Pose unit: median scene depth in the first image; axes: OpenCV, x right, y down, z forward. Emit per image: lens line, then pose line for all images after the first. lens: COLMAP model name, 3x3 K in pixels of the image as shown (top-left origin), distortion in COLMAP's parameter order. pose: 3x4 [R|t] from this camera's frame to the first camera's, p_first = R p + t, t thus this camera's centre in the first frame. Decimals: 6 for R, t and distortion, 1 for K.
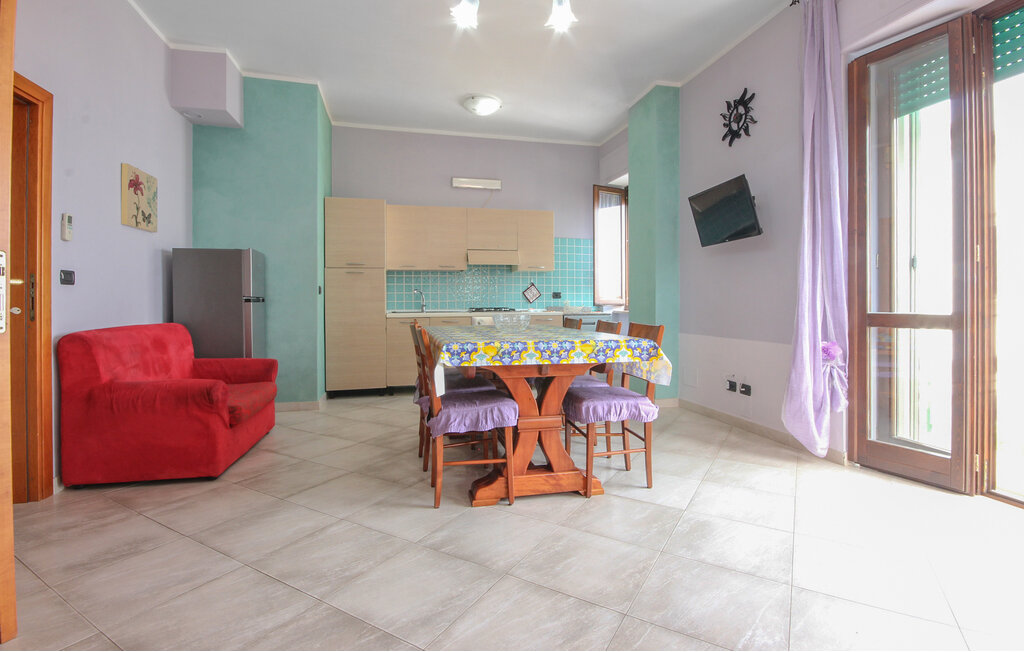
lens RADIAL K [[488.5, 0, 512.6], [0, 488.5, 298.9], [0, 0, 1]] dist [-0.002722, -0.000623]
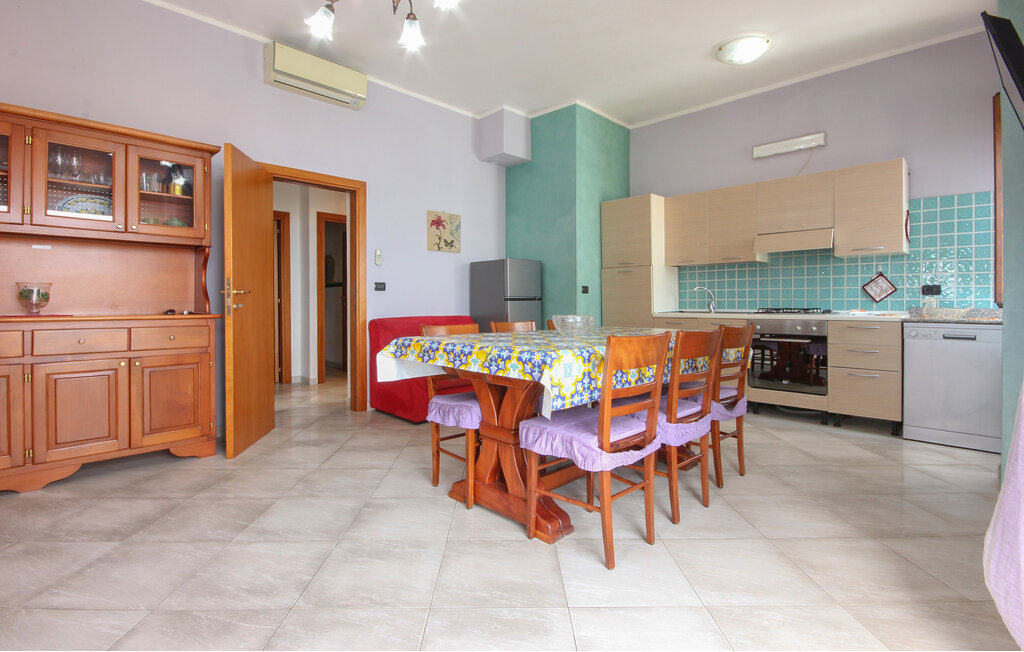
lens RADIAL K [[486.5, 0, 510.8], [0, 486.5, 301.6], [0, 0, 1]] dist [-0.002095, 0.000037]
pose [[0.517159, 0.002695, -0.855885, 0.892381], [0.005853, 0.999961, 0.006685, 0.000636], [0.855870, -0.008467, 0.517122, 0.584005]]
